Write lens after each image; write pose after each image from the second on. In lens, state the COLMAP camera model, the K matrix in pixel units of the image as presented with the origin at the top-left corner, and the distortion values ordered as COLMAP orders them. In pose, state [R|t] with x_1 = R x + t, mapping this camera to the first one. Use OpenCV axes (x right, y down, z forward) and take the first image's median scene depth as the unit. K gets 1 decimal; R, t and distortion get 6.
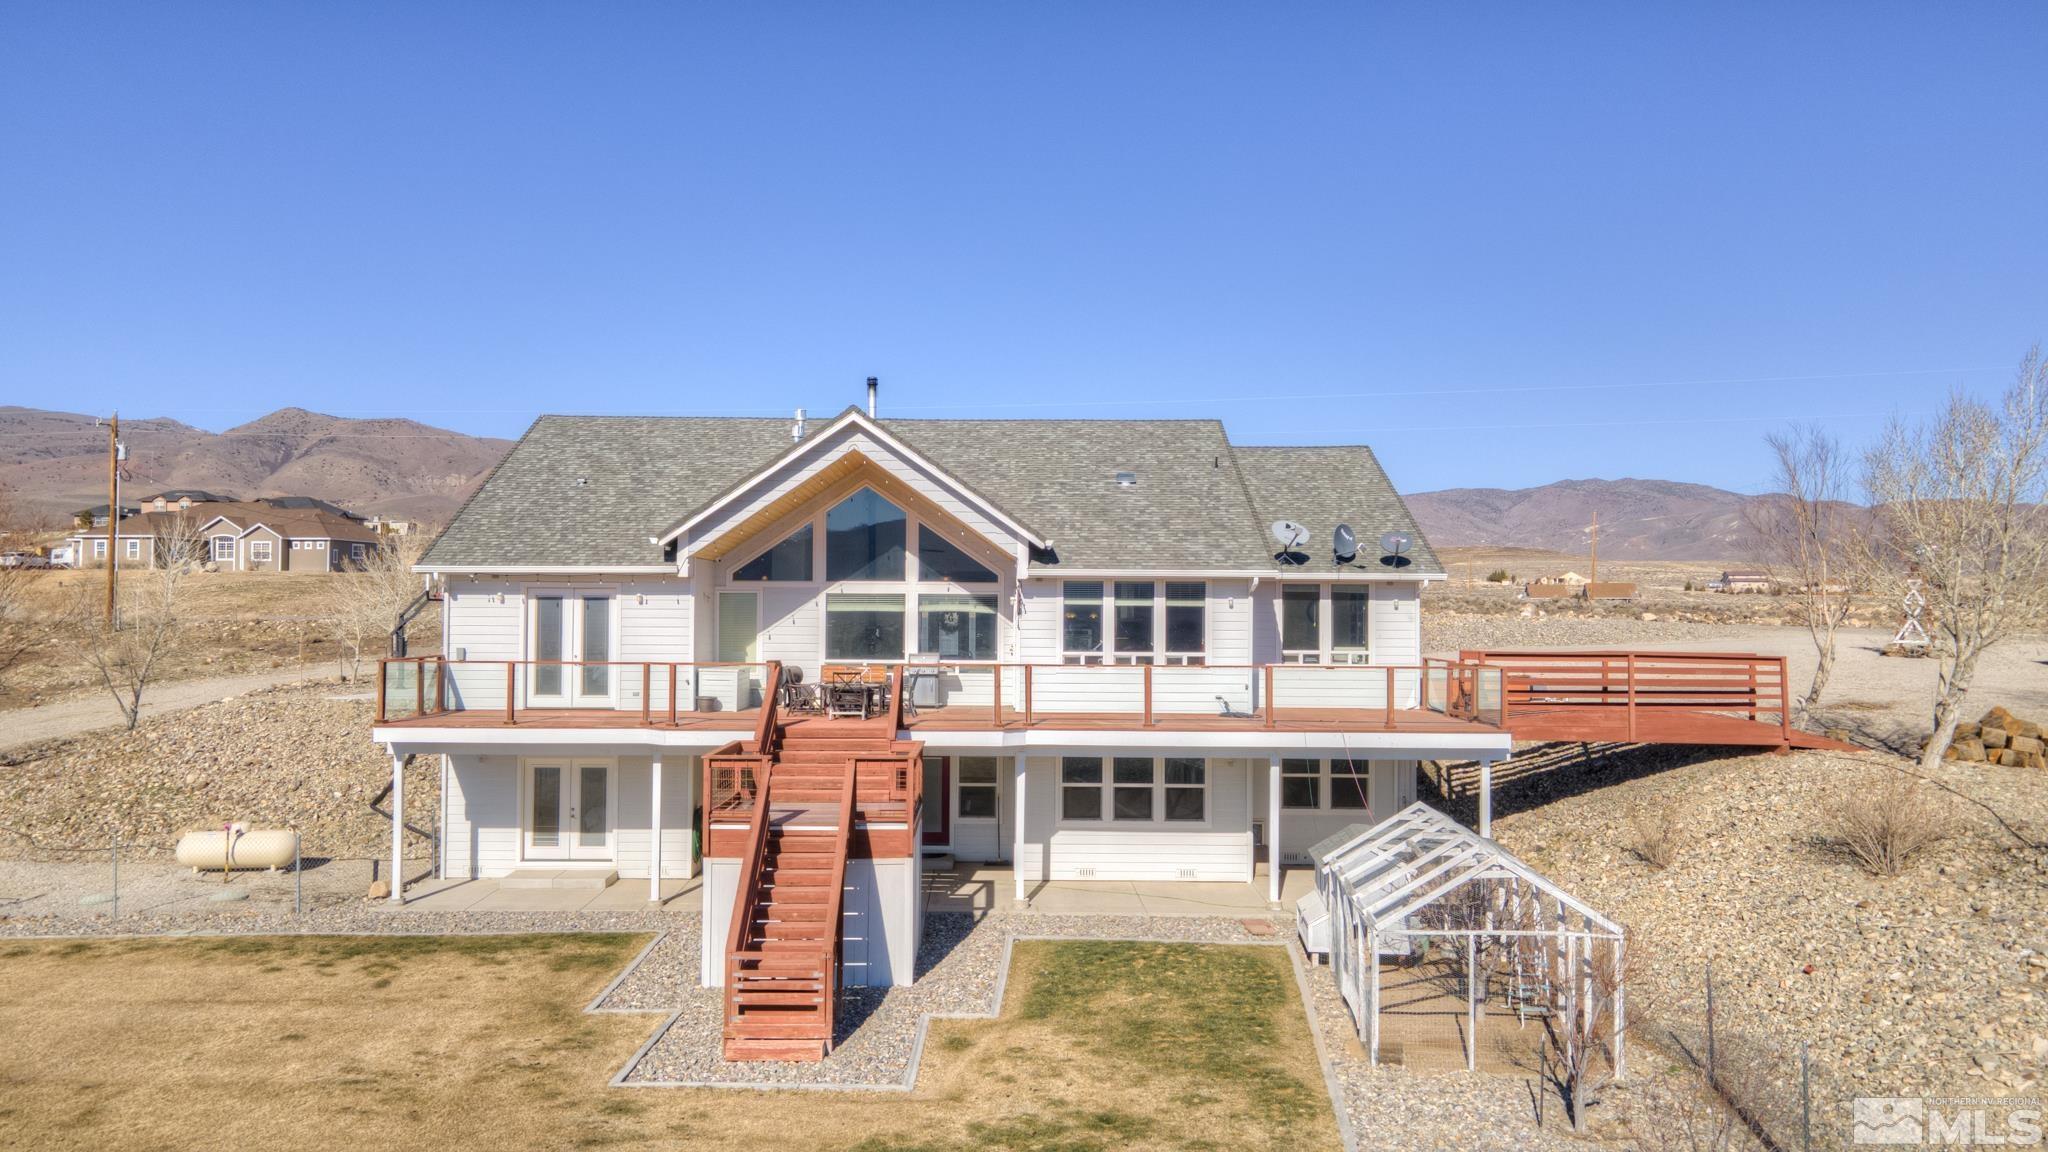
lens RADIAL K [[1482.8, 0, 1016.3], [0, 1482.8, 582.4], [0, 0, 1]] dist [0.018628, 0.012329]
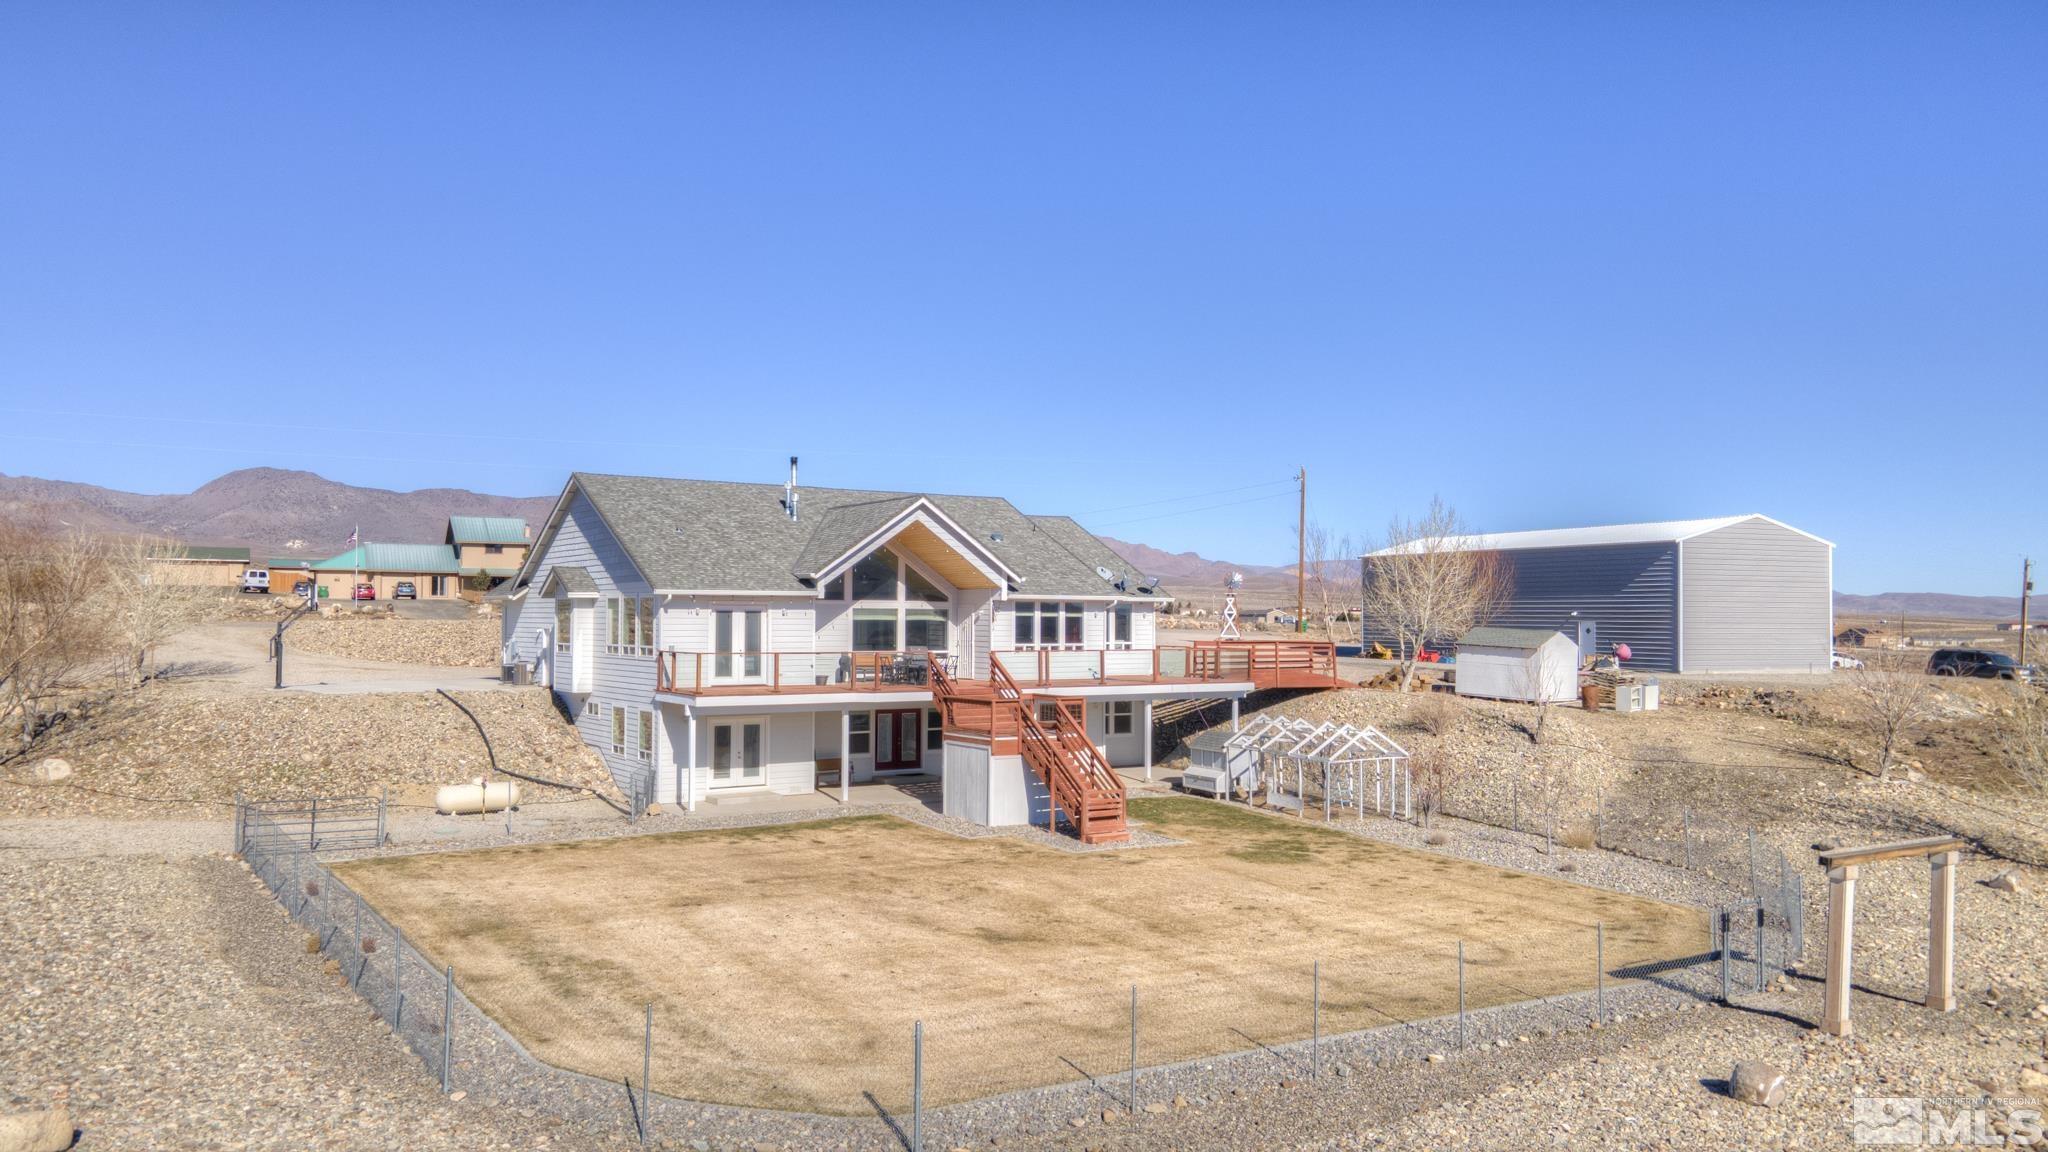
lens RADIAL K [[1482.8, 0, 1005.1], [0, 1482.8, 581.0], [0, 0, 1]] dist [0.018628, 0.012329]
pose [[0.837978, 0.012012, 0.545572, -0.892295], [-0.009971, 0.999928, -0.006700, -0.013006], [-0.545613, 0.000175, 0.838037, -0.402082]]
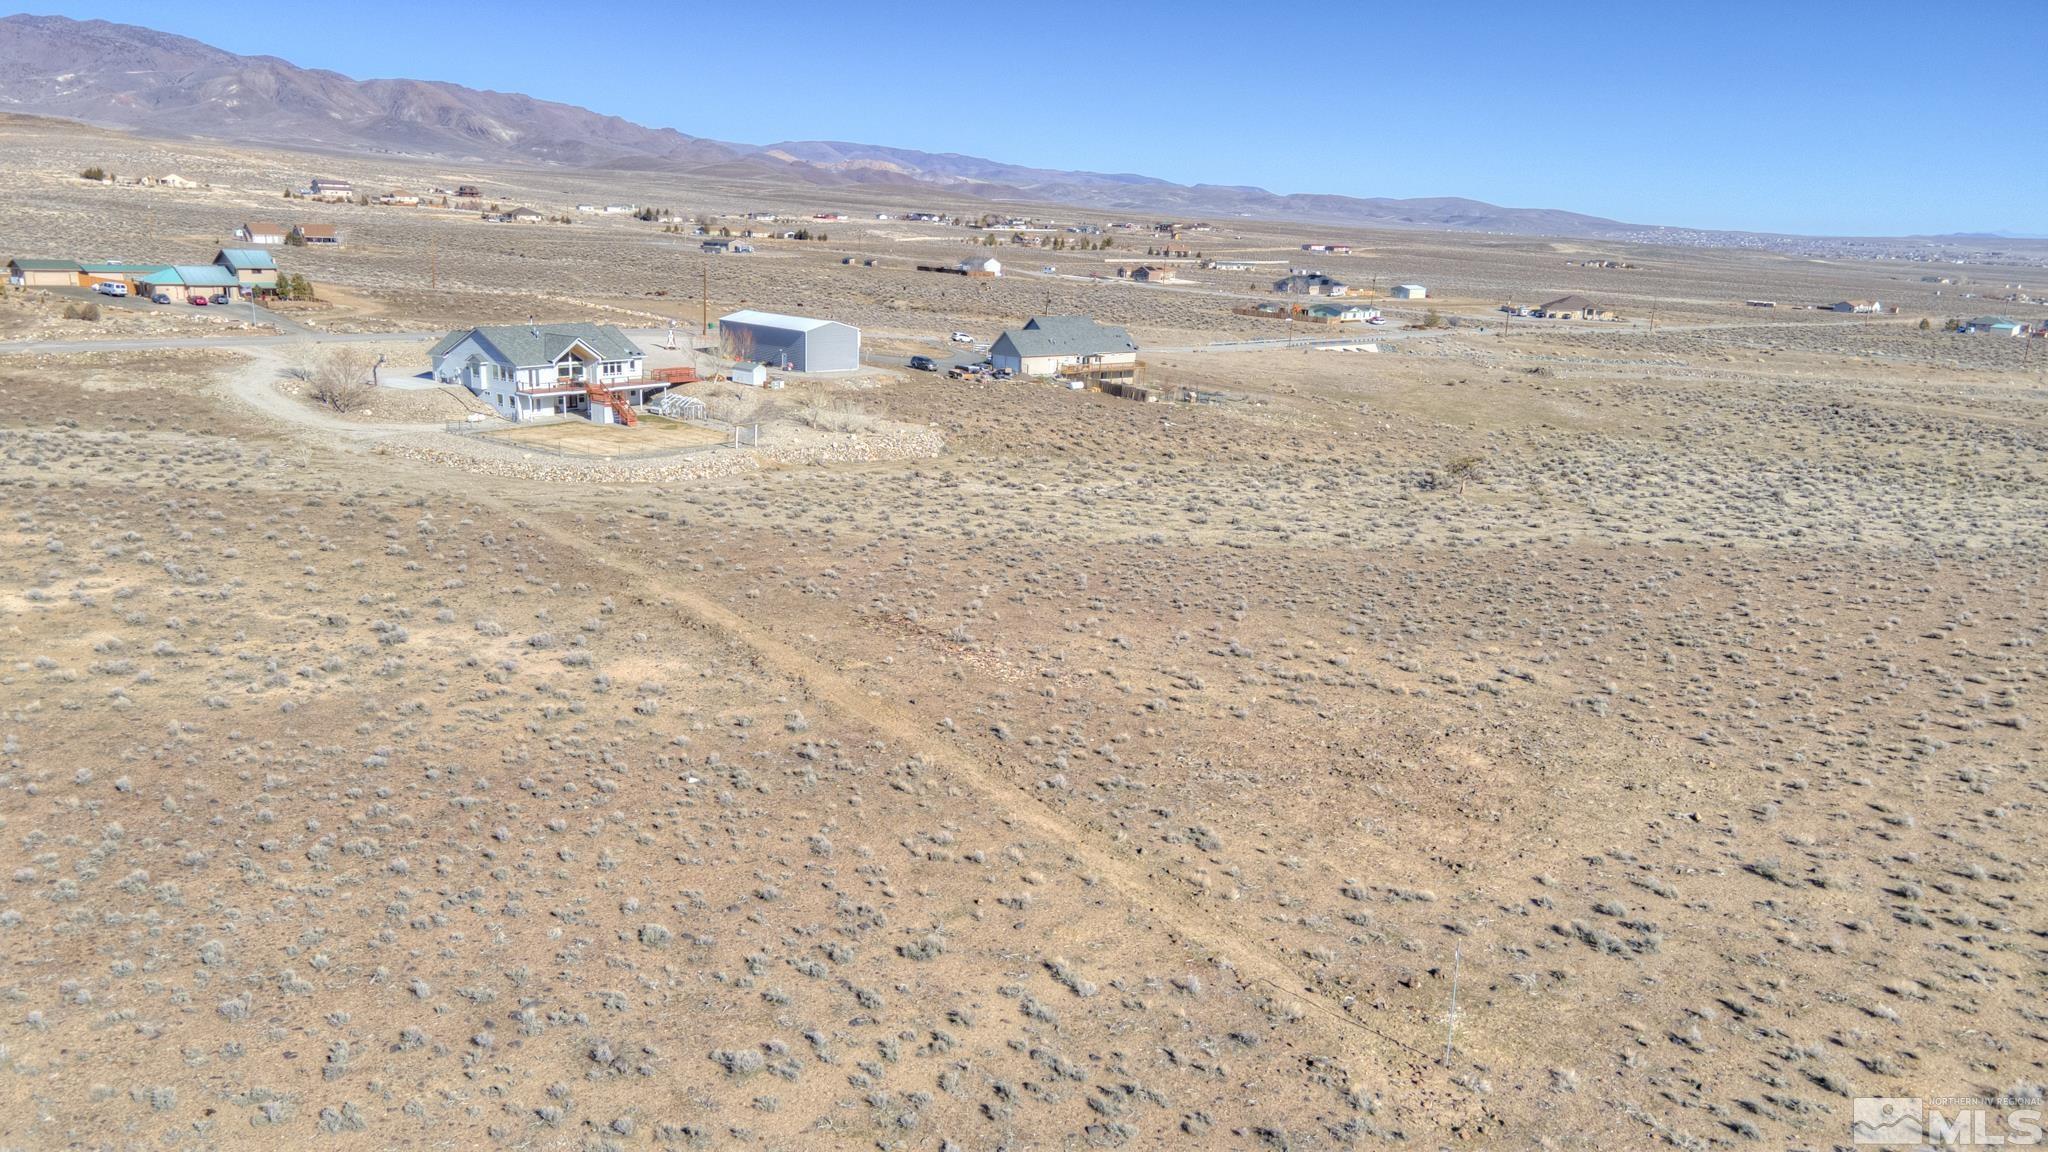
lens RADIAL K [[1482.8, 0, 1021.0], [0, 1482.8, 575.0], [0, 0, 1]] dist [0.018628, 0.012329]
pose [[0.601115, -0.176965, 0.779323, -3.898993], [-0.046096, 0.965873, 0.254881, -0.802241], [-0.797832, -0.189137, 0.572443, -4.101216]]
